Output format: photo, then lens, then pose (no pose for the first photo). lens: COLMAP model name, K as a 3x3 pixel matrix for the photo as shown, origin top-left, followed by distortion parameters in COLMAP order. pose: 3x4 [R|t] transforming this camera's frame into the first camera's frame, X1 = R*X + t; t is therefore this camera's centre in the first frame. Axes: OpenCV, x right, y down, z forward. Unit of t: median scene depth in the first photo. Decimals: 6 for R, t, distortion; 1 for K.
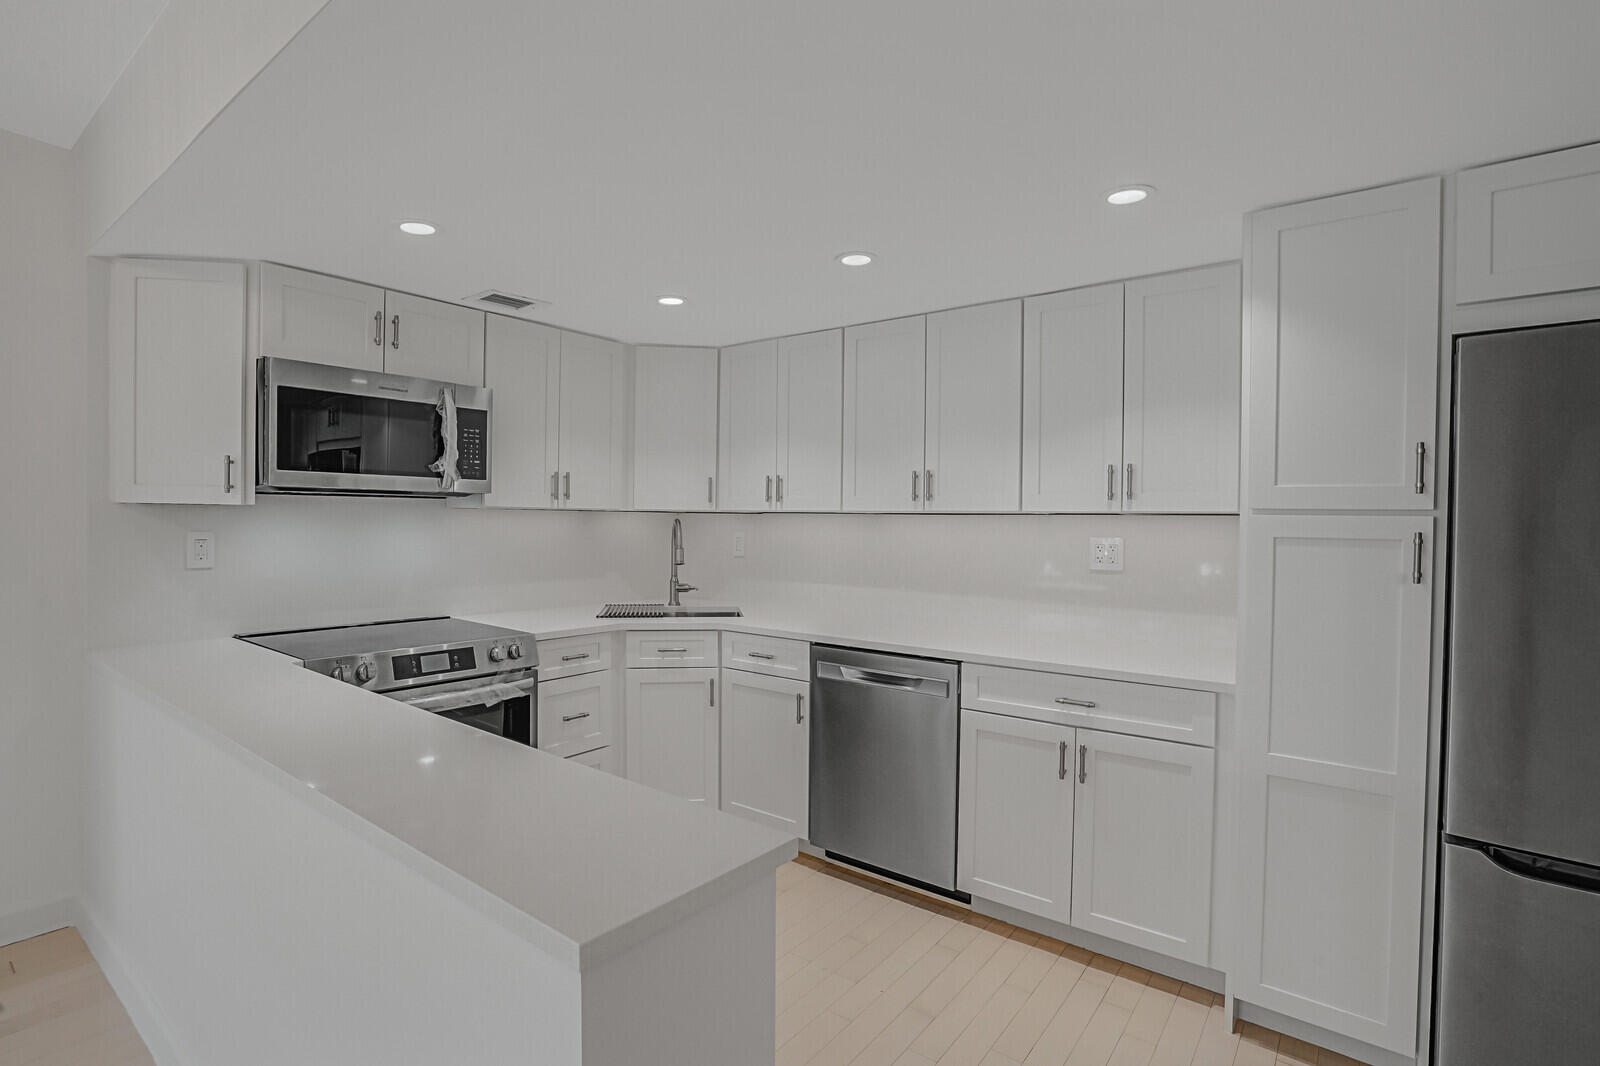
lens RADIAL K [[753.4, 0, 800.0], [0, 753.4, 533.0], [0, 0, 1]] dist [-0.057437, 0.022292]
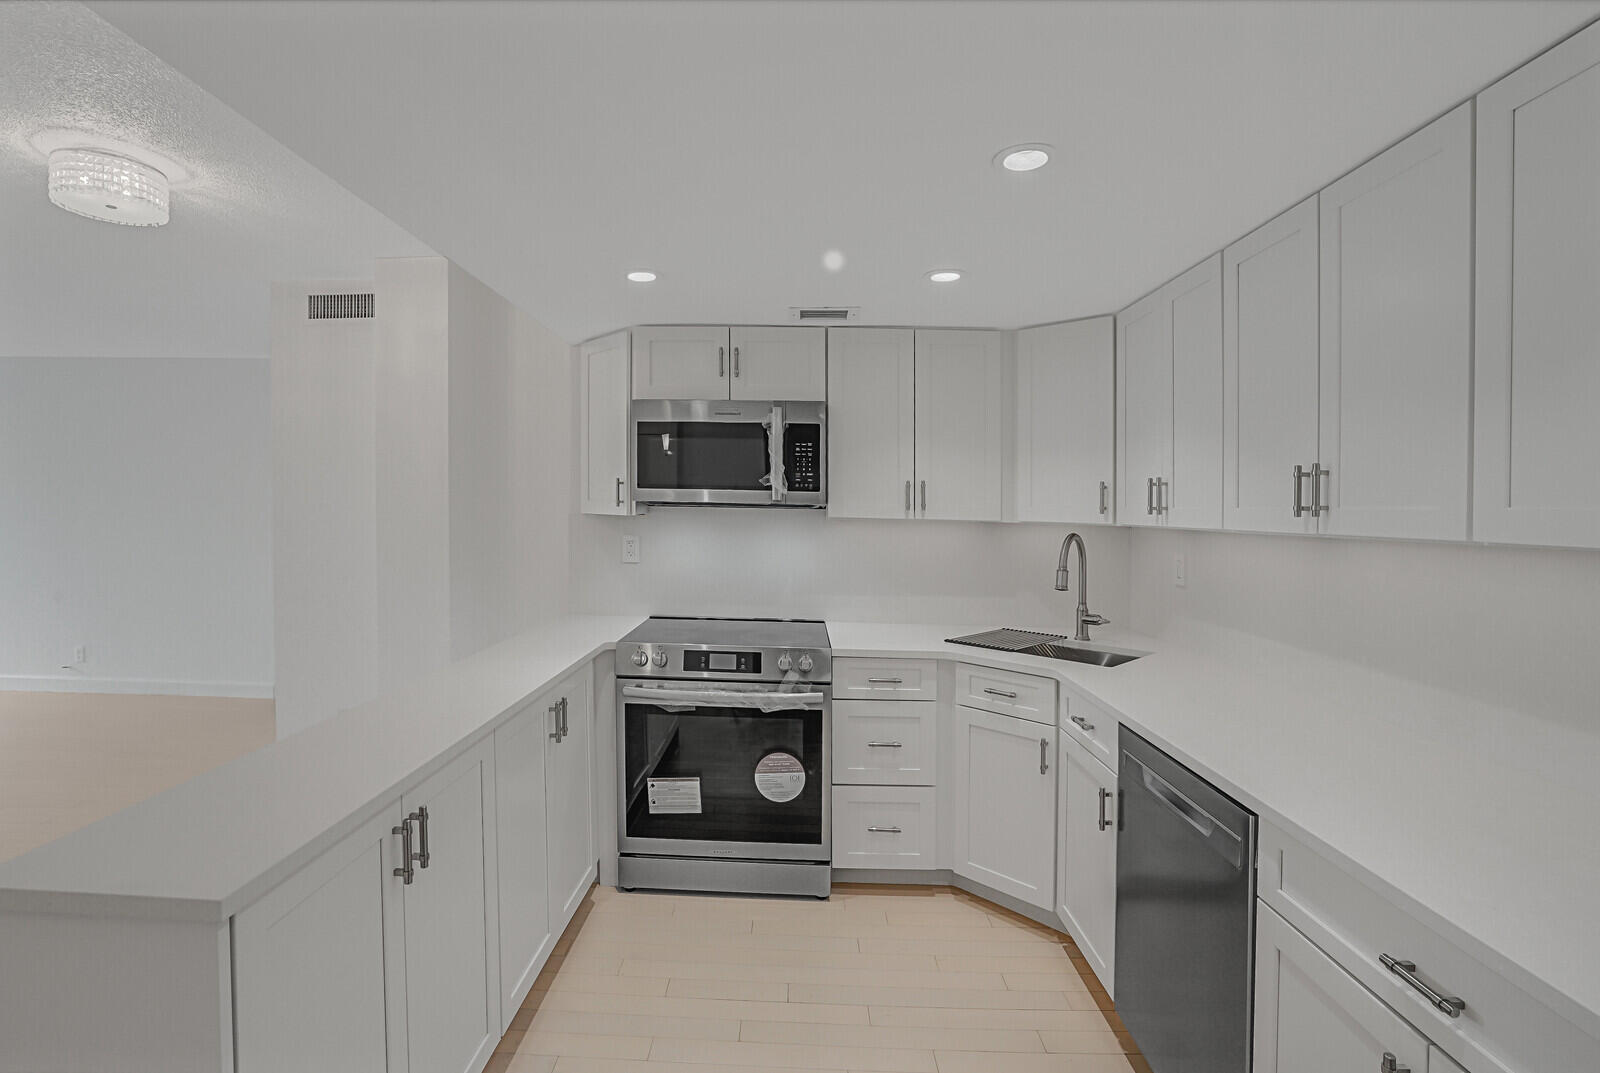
lens RADIAL K [[748.6, 0, 801.7], [0, 748.6, 525.4], [0, 0, 1]] dist [-0.069999, 0.021610]
pose [[0.601544, 0.018757, -0.798620, 0.407532], [-0.029930, 0.999552, 0.000932, -0.026794], [0.798279, 0.023343, 0.601835, 0.387497]]
